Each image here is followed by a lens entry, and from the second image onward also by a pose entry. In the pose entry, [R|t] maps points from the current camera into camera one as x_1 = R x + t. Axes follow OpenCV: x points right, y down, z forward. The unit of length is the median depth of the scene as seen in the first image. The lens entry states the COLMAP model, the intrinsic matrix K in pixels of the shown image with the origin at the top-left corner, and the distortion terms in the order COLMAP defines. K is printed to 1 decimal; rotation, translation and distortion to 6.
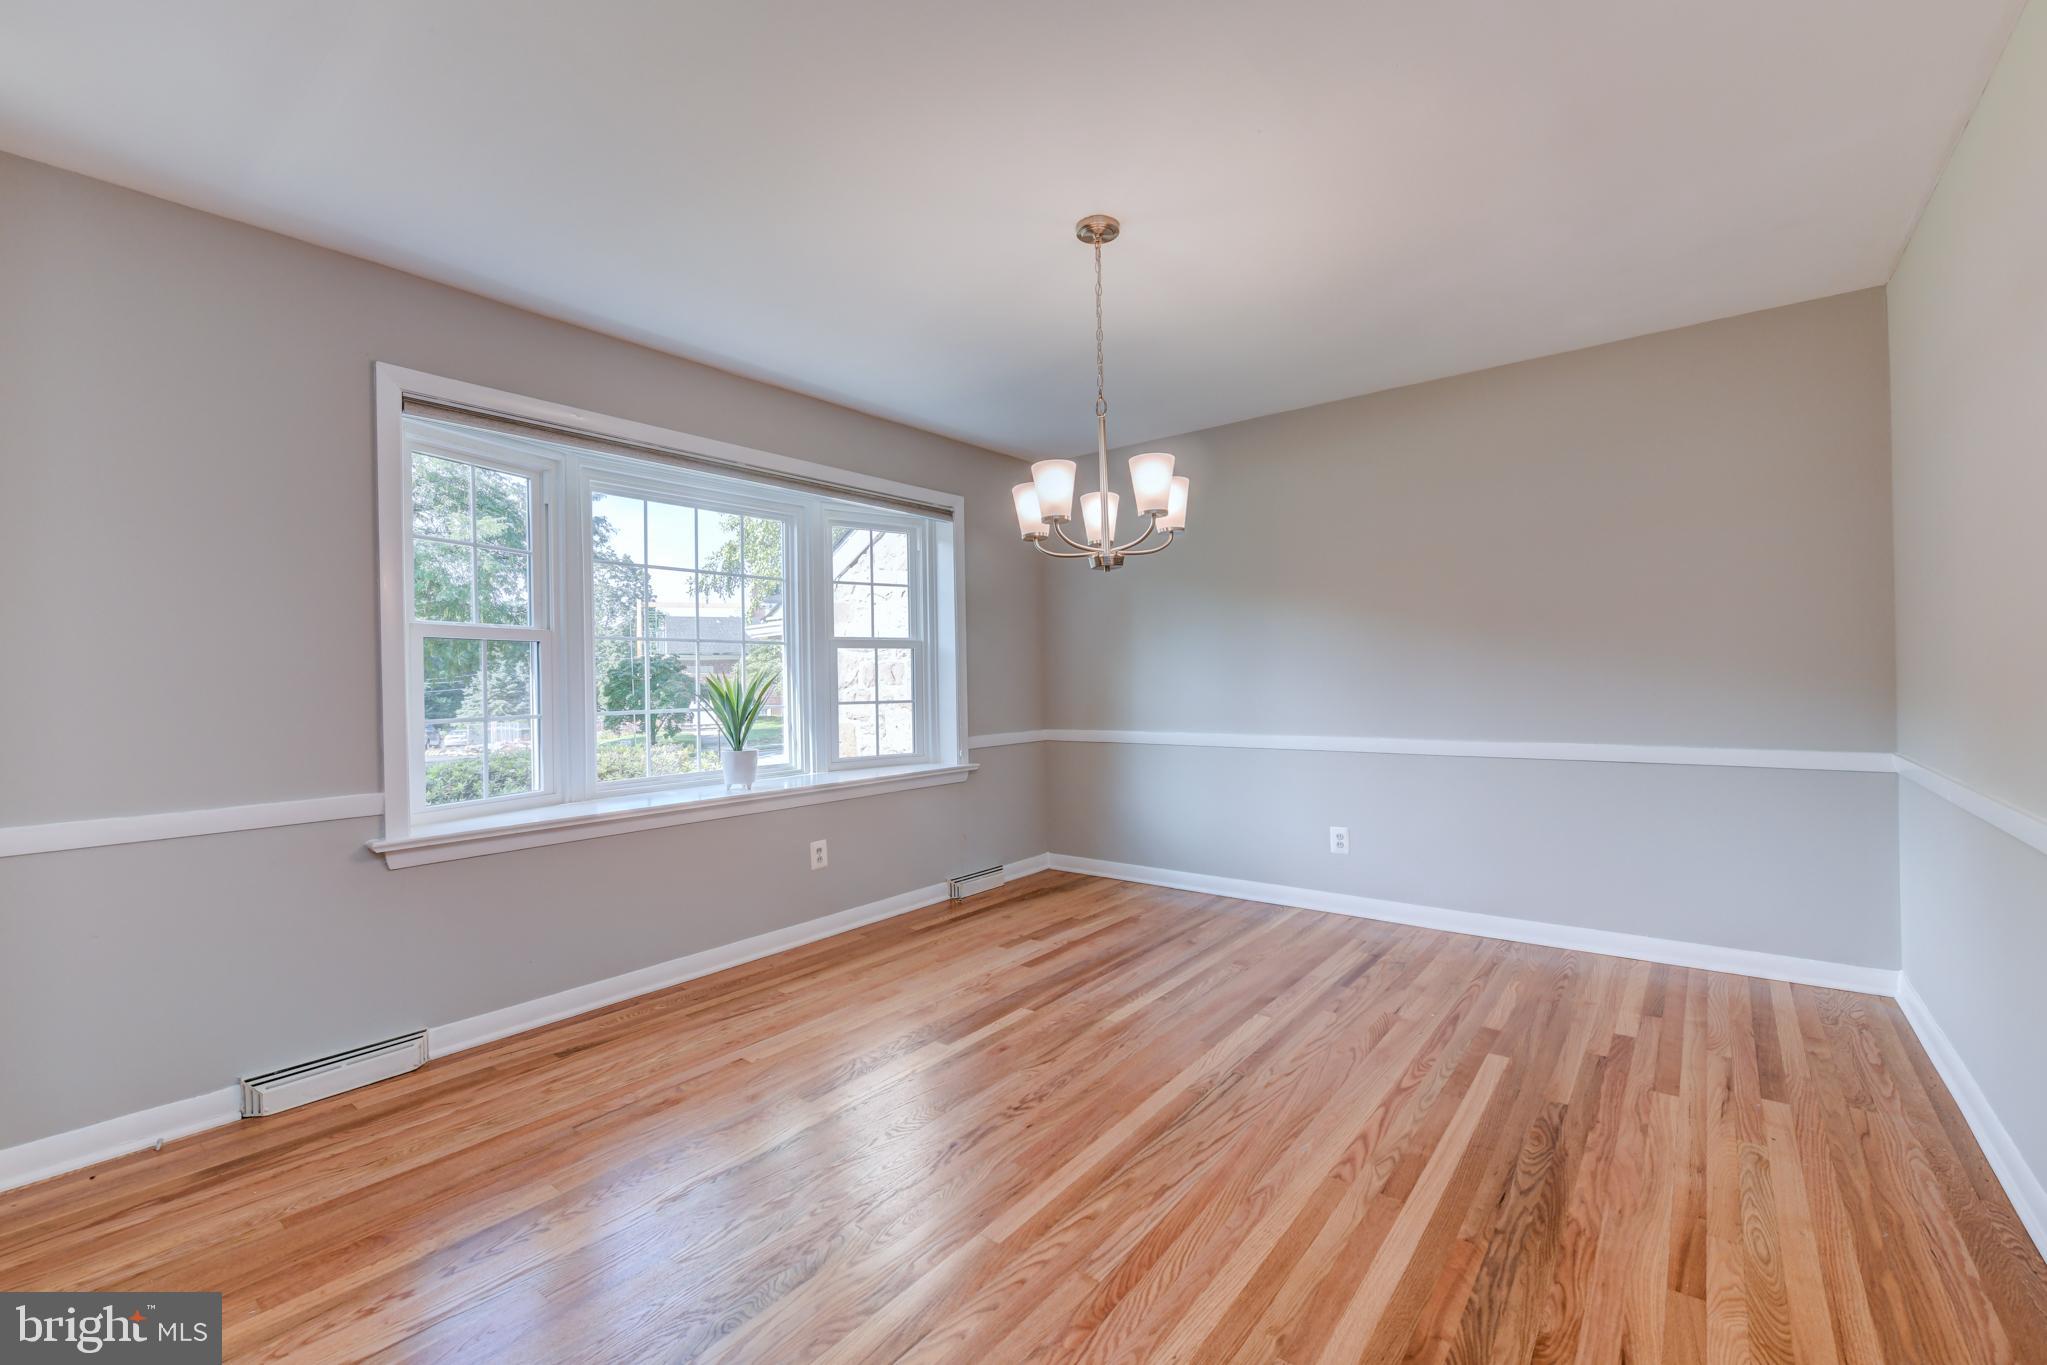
lens RADIAL K [[852.7, 0, 1023.5], [0, 852.7, 682.5], [0, 0, 1]] dist [0.018335, -0.000035]
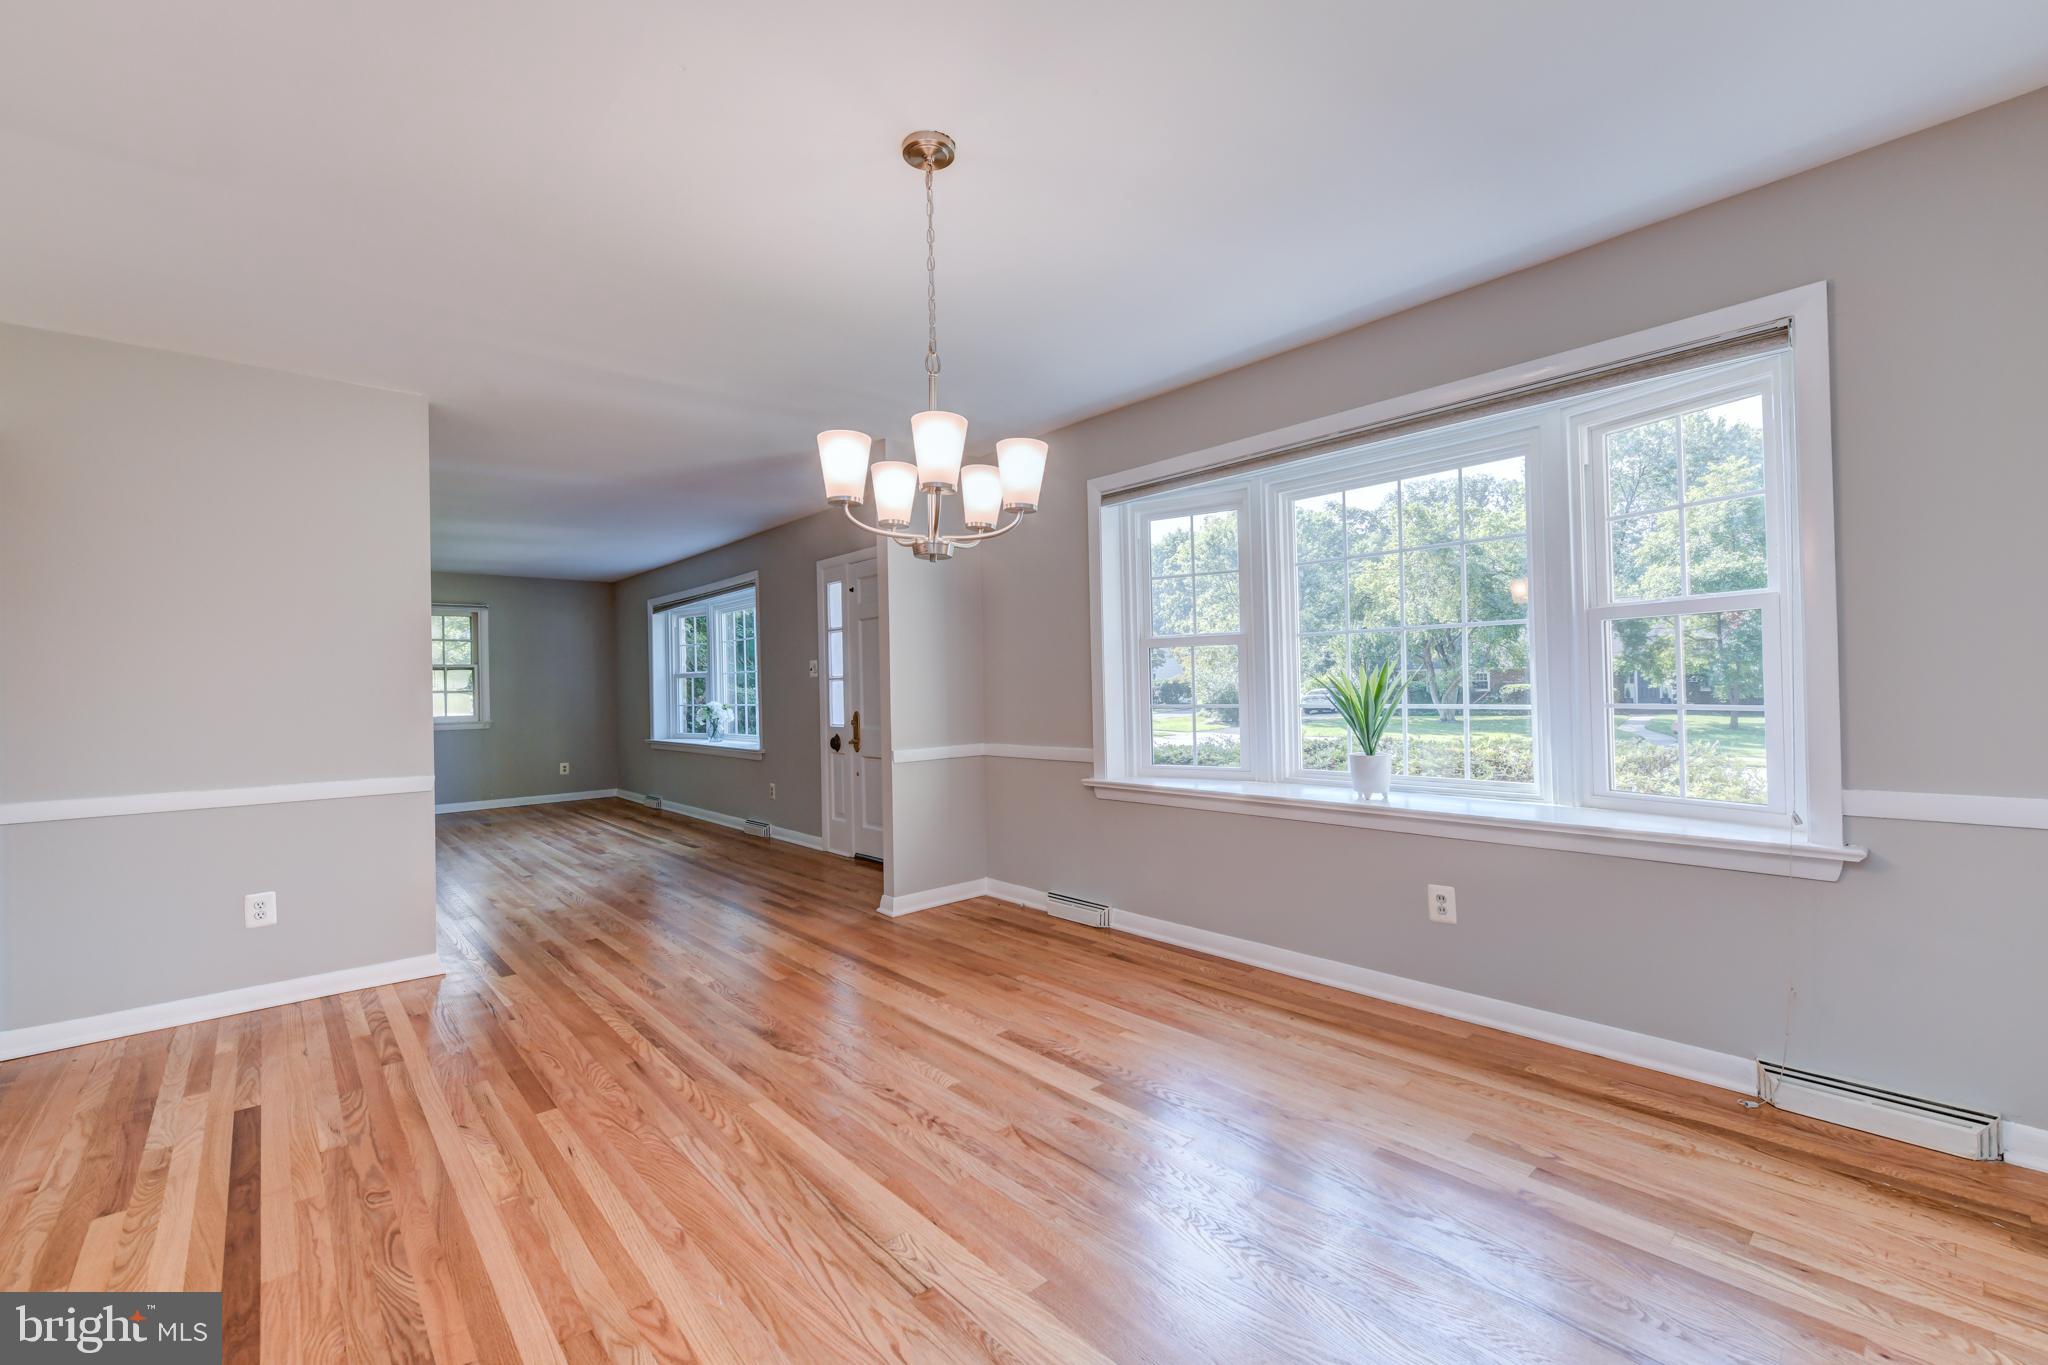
lens RADIAL K [[844.7, 0, 1024.3], [0, 844.7, 679.4], [0, 0, 1]] dist [0.001909, -0.000173]
pose [[-0.159299, 0.009558, -0.987184, 0.788664], [0.019936, 0.999780, 0.006463, -0.013386], [0.987029, -0.018651, -0.159455, 1.073149]]
